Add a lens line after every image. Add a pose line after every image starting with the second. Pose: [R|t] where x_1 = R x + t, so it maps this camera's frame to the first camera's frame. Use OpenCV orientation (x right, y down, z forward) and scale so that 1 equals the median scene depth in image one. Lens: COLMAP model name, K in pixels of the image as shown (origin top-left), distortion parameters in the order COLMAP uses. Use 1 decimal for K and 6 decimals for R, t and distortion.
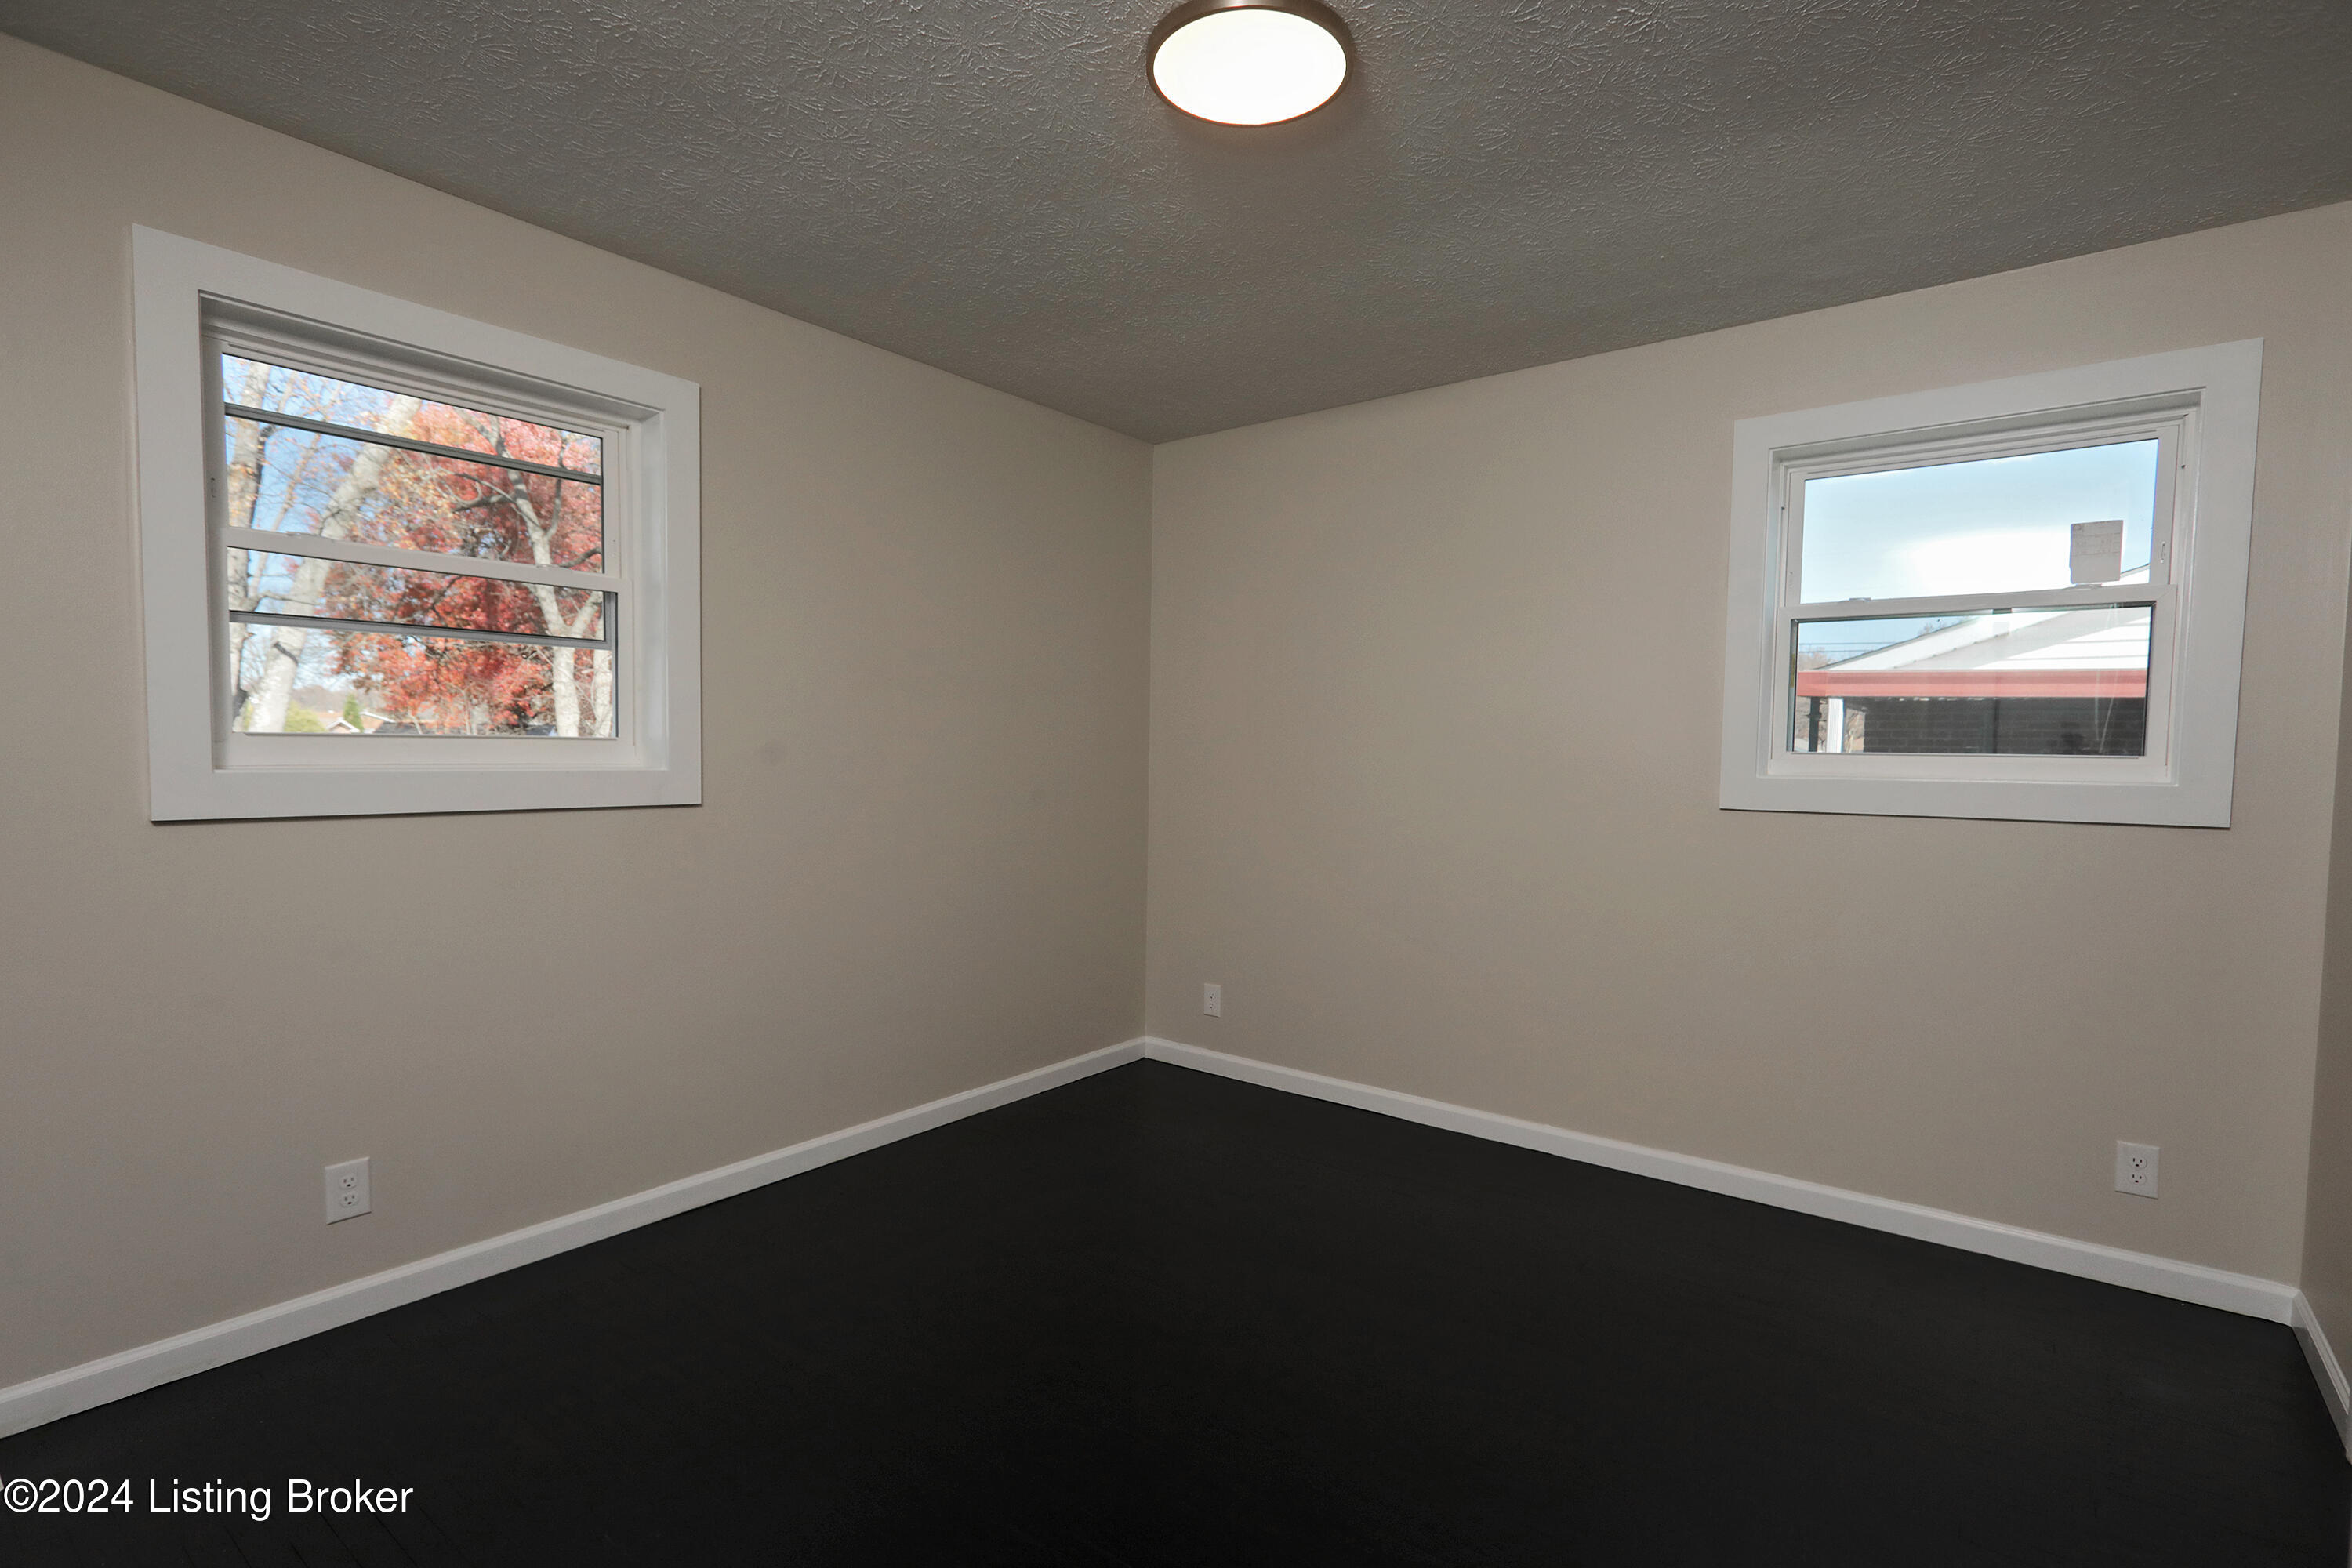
lens RADIAL K [[1117.2, 0, 1176.0], [0, 1117.2, 784.0], [0, 0, 1]] dist [0.000474, 0.000014]
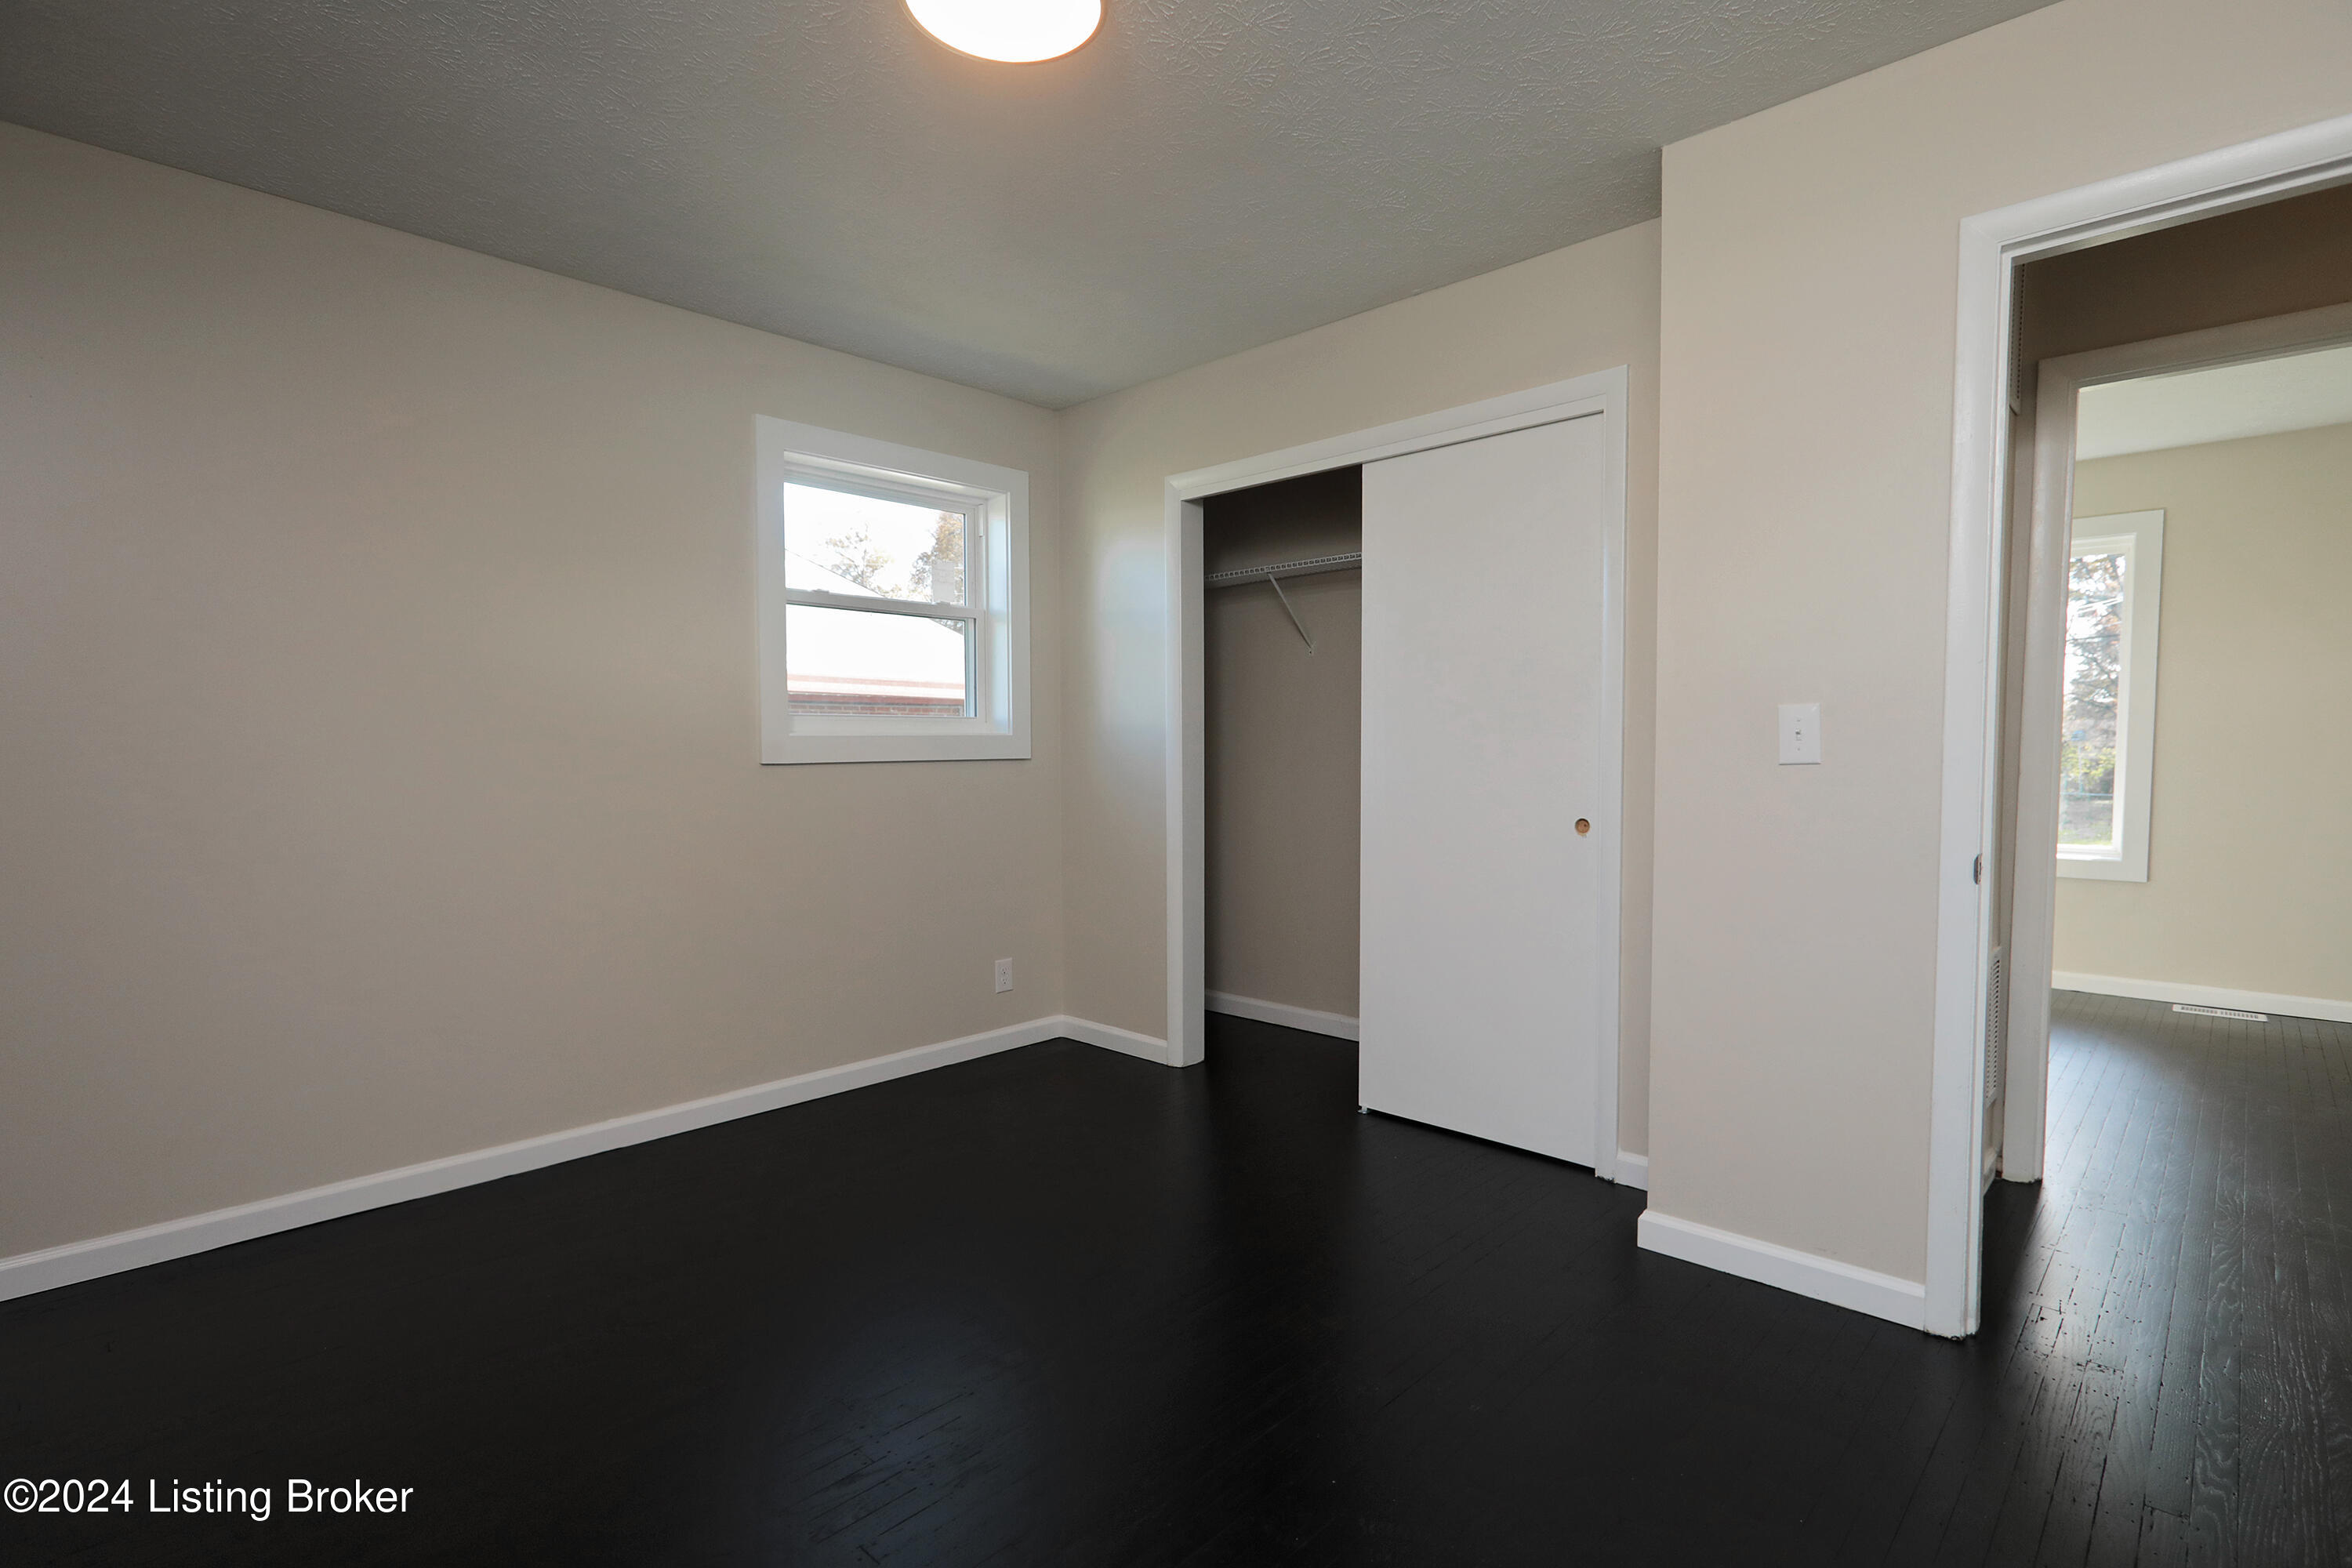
lens RADIAL K [[1117.2, 0, 1176.0], [0, 1117.2, 784.0], [0, 0, 1]] dist [0.000474, 0.000014]
pose [[0.093058, -0.056840, 0.994037, -0.580306], [0.022055, 0.998242, 0.055016, -0.008669], [-0.995416, 0.016803, 0.094148, 0.509360]]
